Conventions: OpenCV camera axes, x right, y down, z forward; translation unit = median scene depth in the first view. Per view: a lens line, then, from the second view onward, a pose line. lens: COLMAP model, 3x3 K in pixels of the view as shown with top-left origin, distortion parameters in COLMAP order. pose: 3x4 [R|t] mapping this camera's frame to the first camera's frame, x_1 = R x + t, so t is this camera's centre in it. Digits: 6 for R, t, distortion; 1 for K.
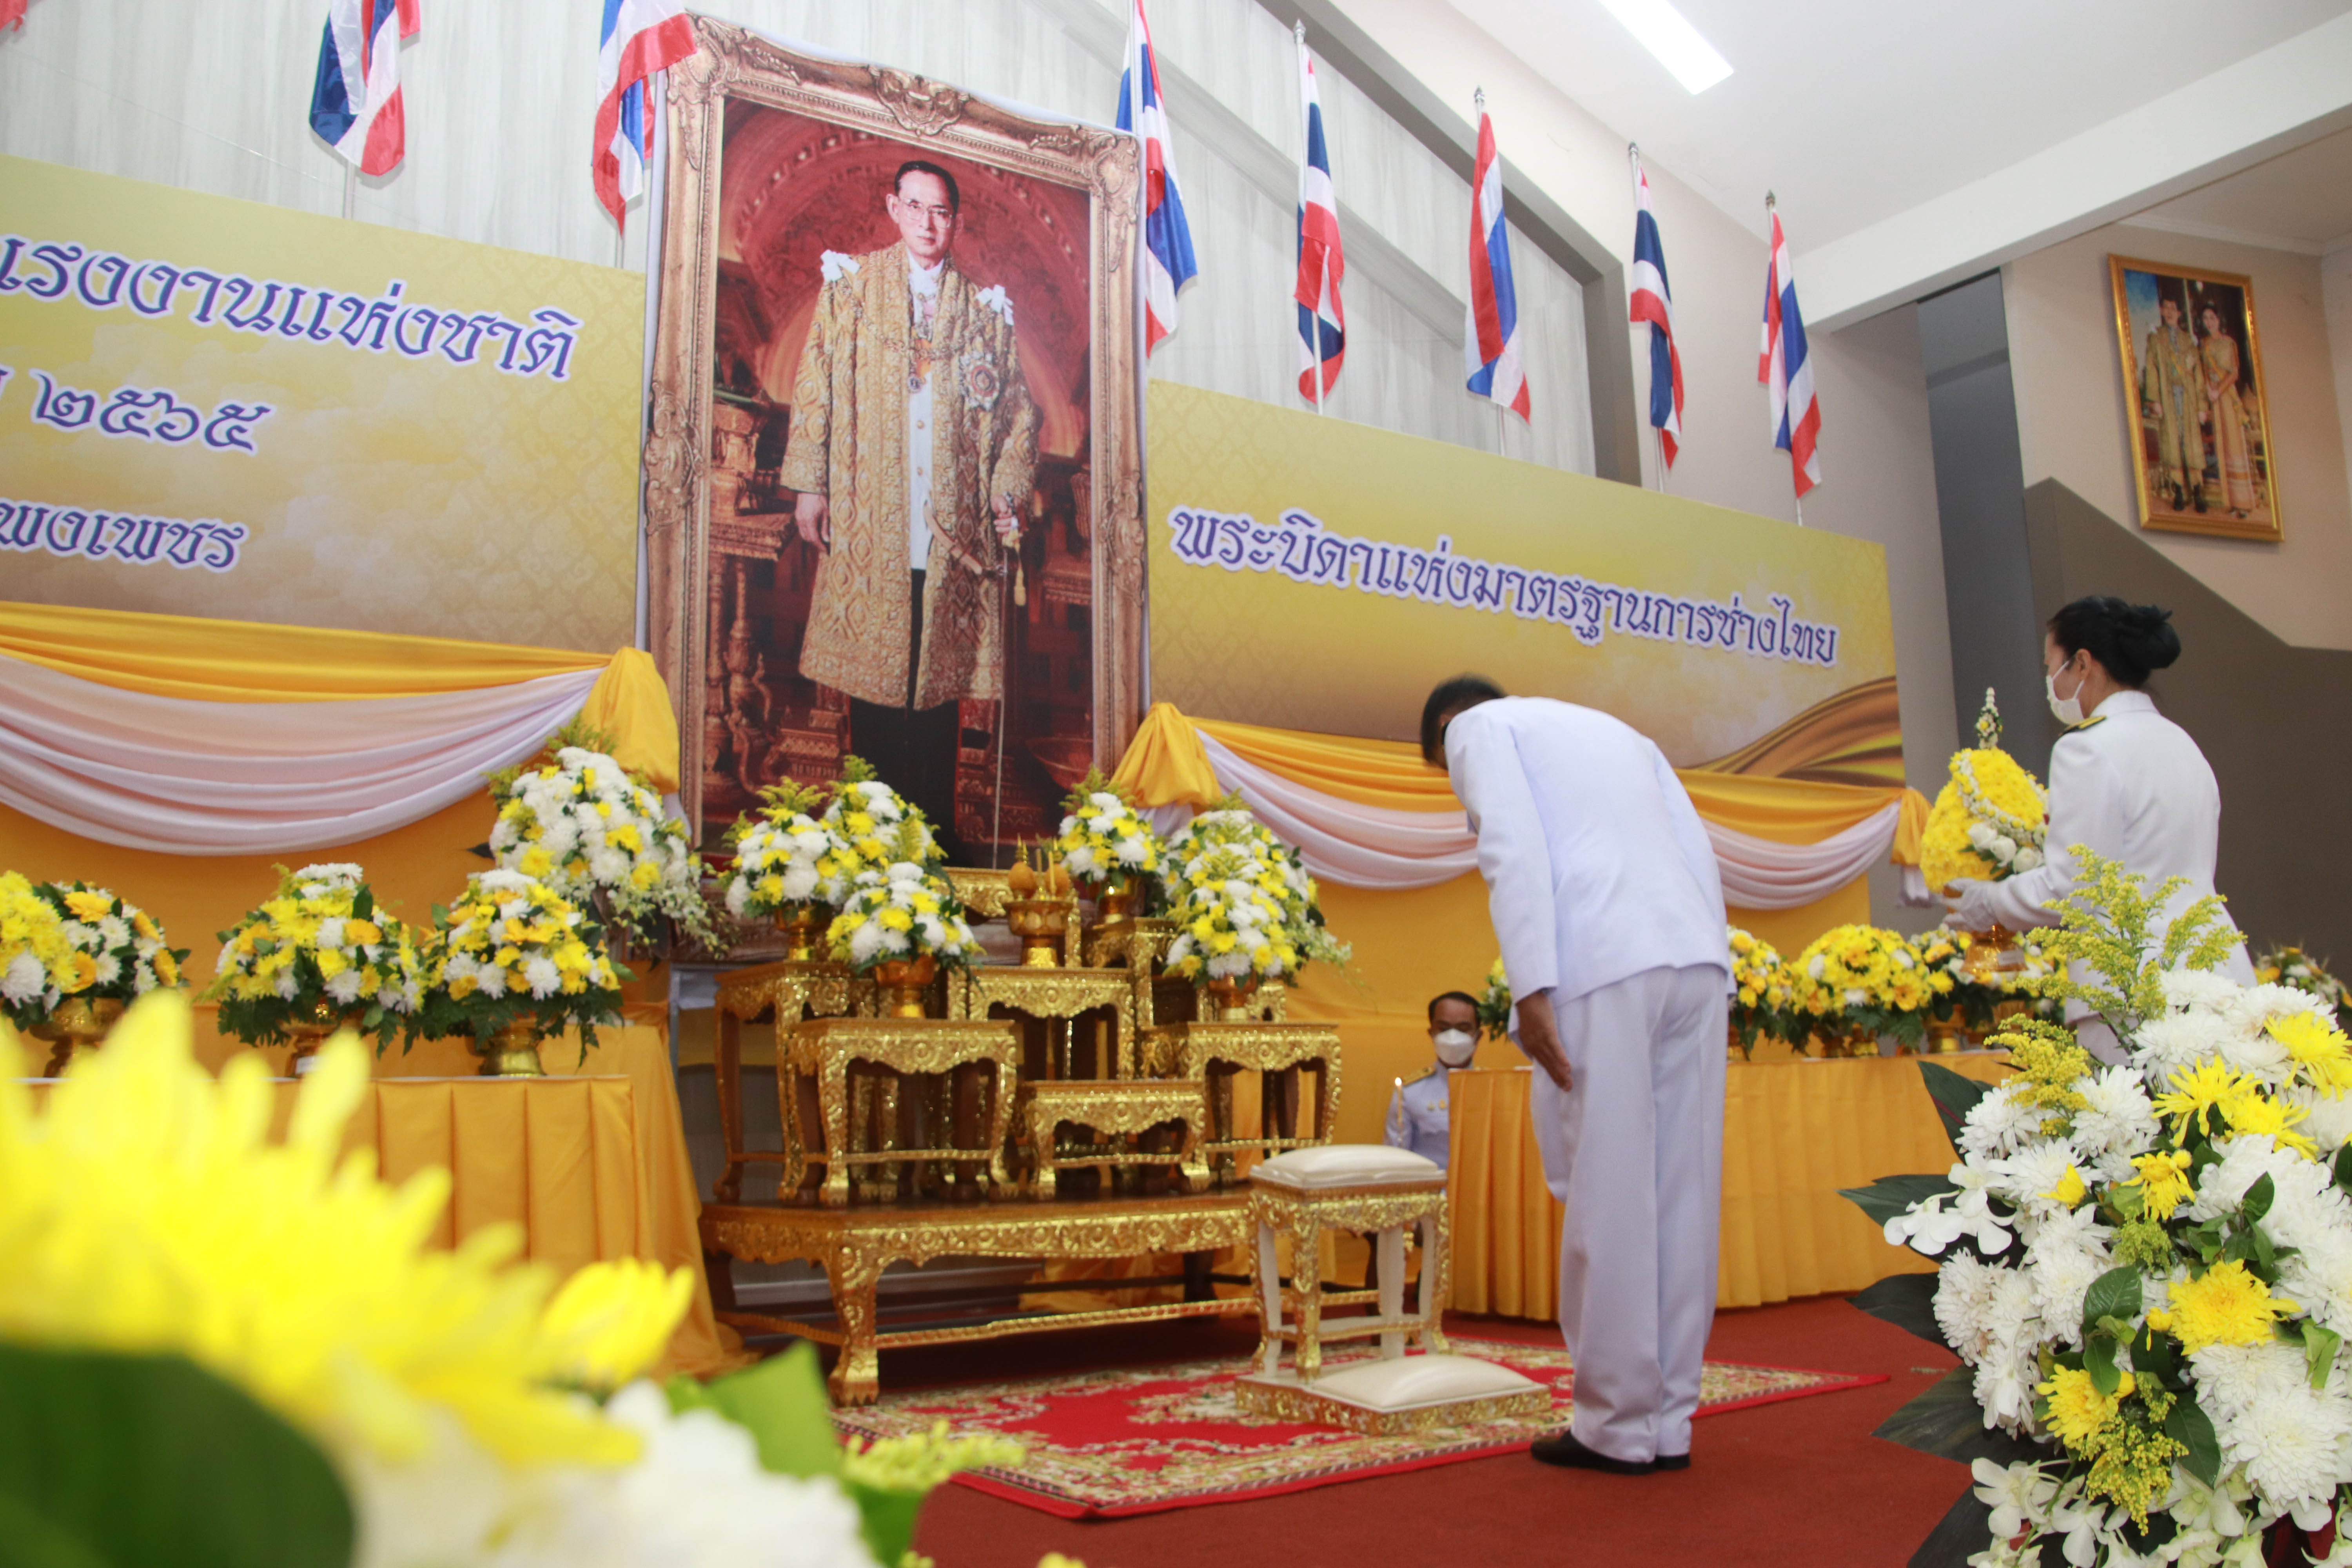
lens RADIAL K [[1952.2, 0, 1200.0], [0, 1952.2, 862.8], [0, 0, 1]] dist [-0.176908, 0.115738]
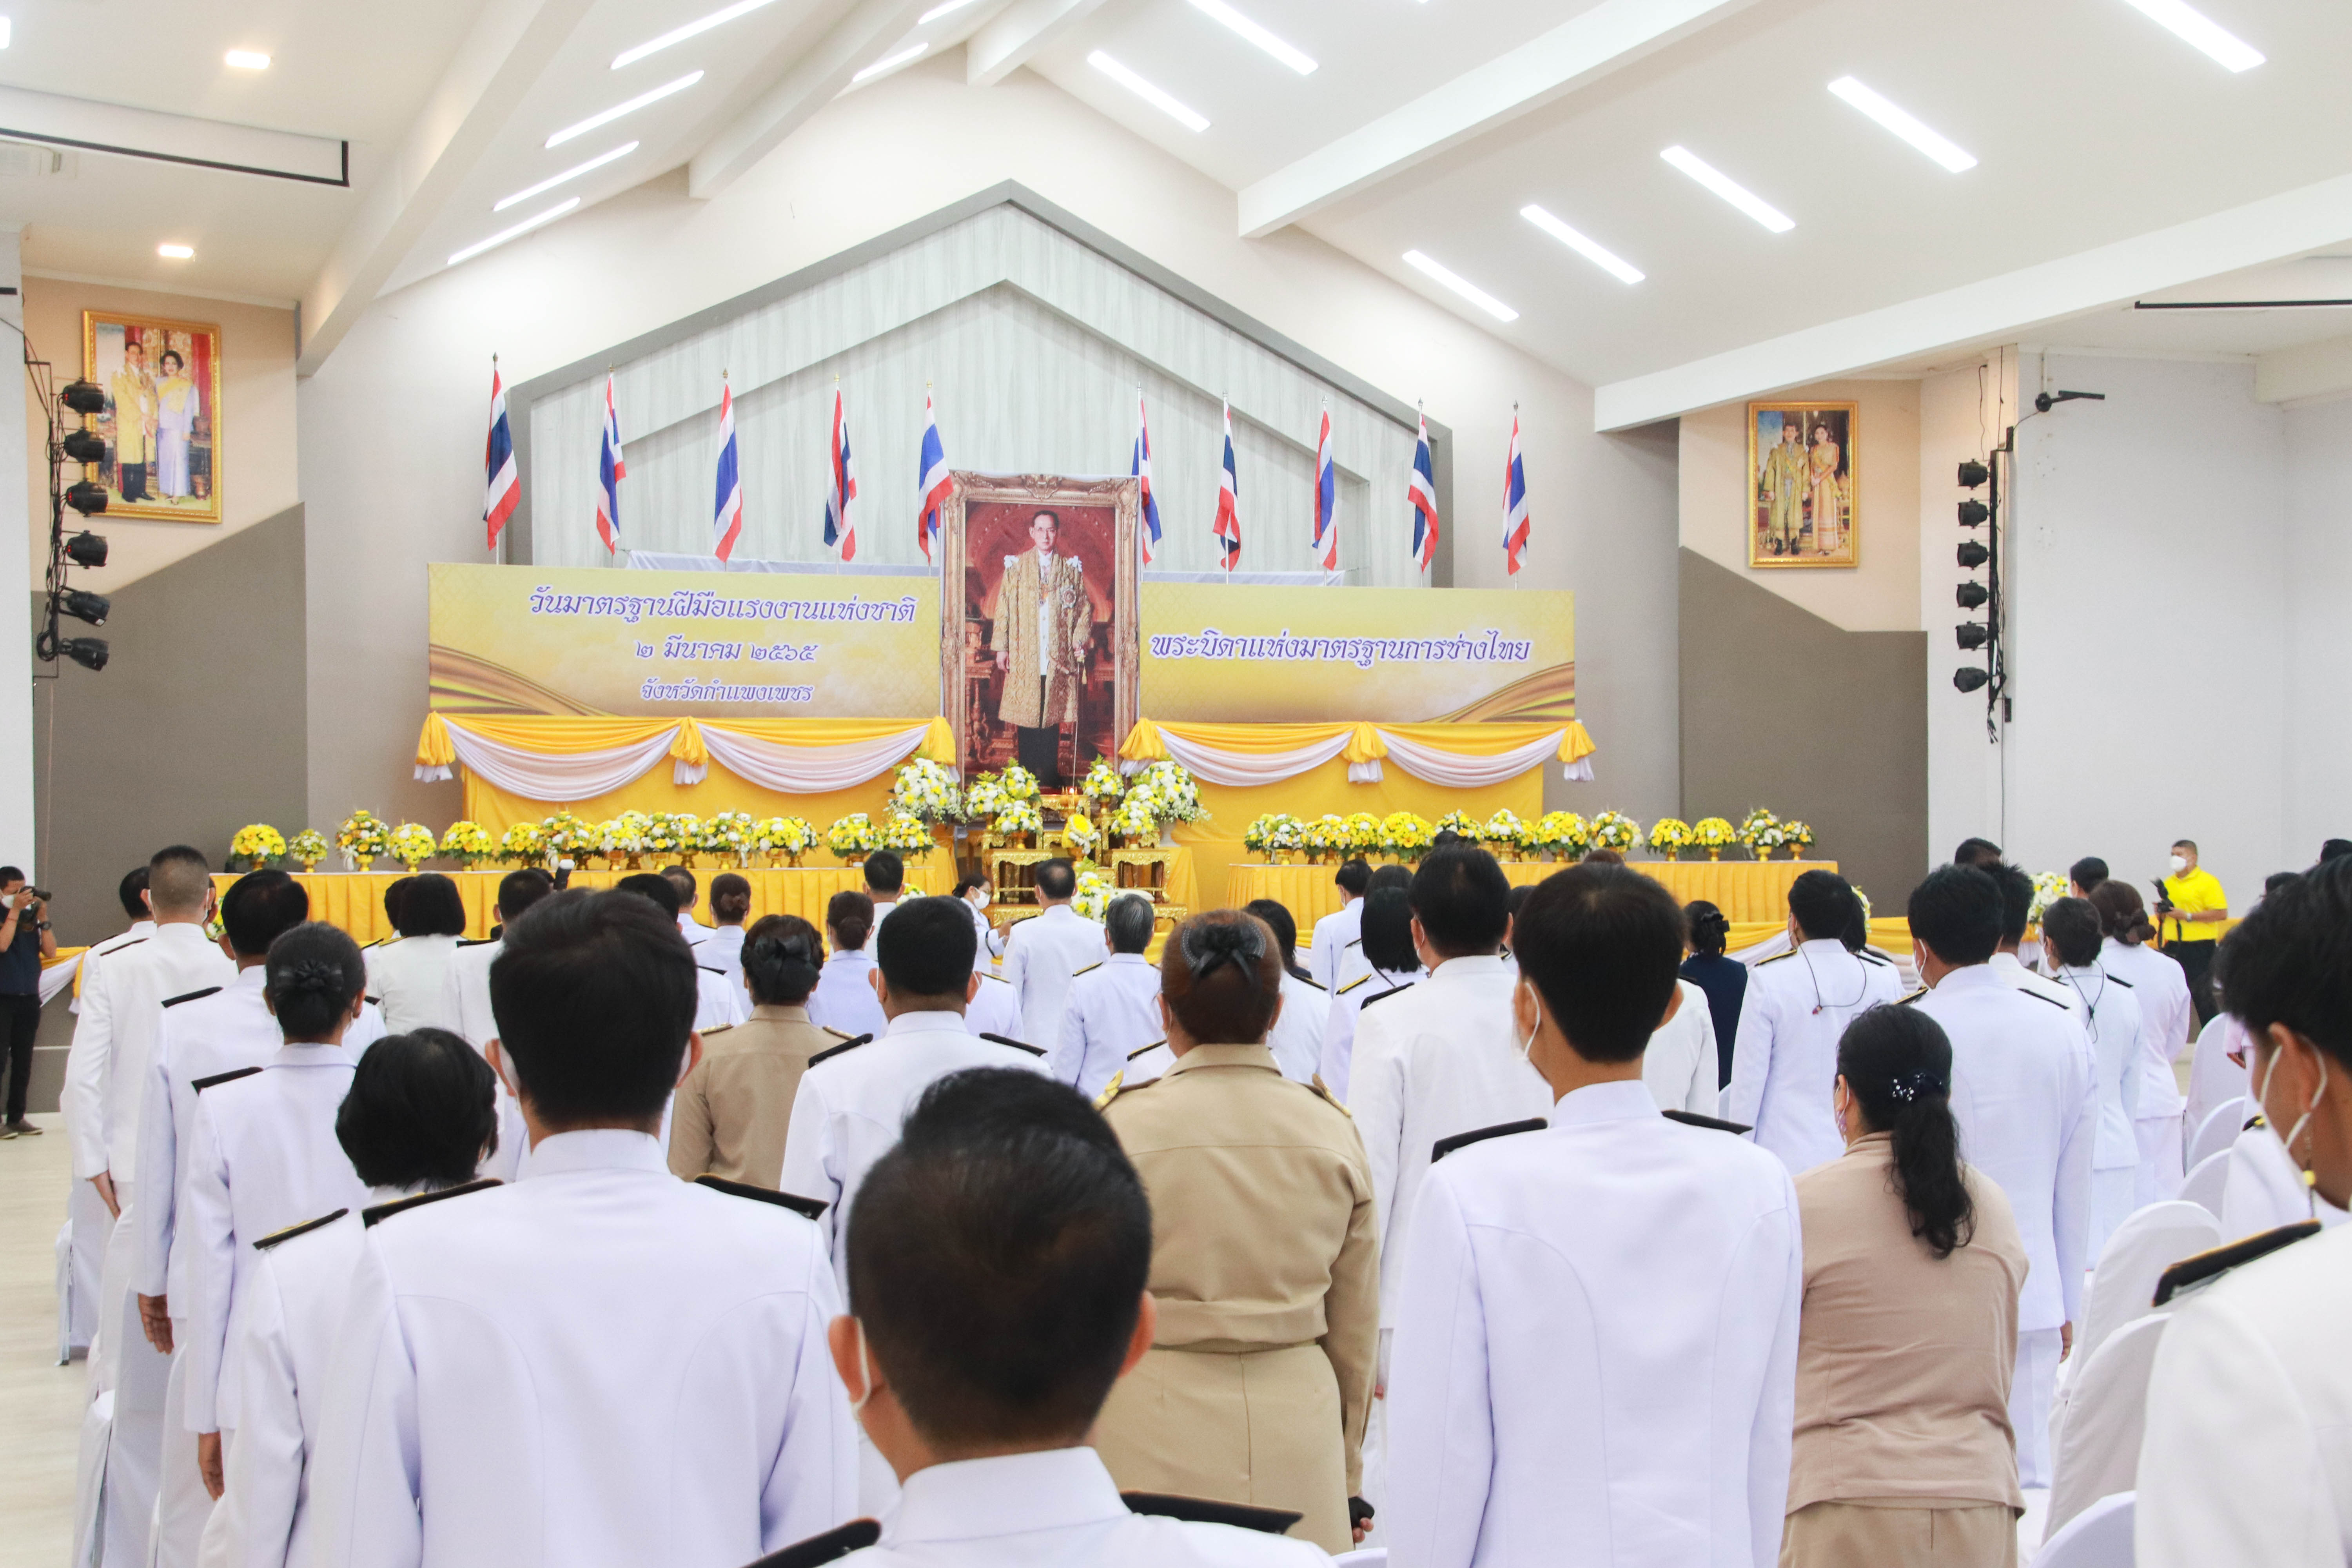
lens RADIAL K [[3386.9, 0, 1204.9], [0, 3386.9, 895.0], [0, 0, 1]] dist [0.065680, 0.366515]
pose [[0.972125, 0.028189, -0.232761, 1.202884], [0.006052, 0.989398, 0.145102, -0.542217], [0.234384, -0.142466, 0.961648, -3.595877]]
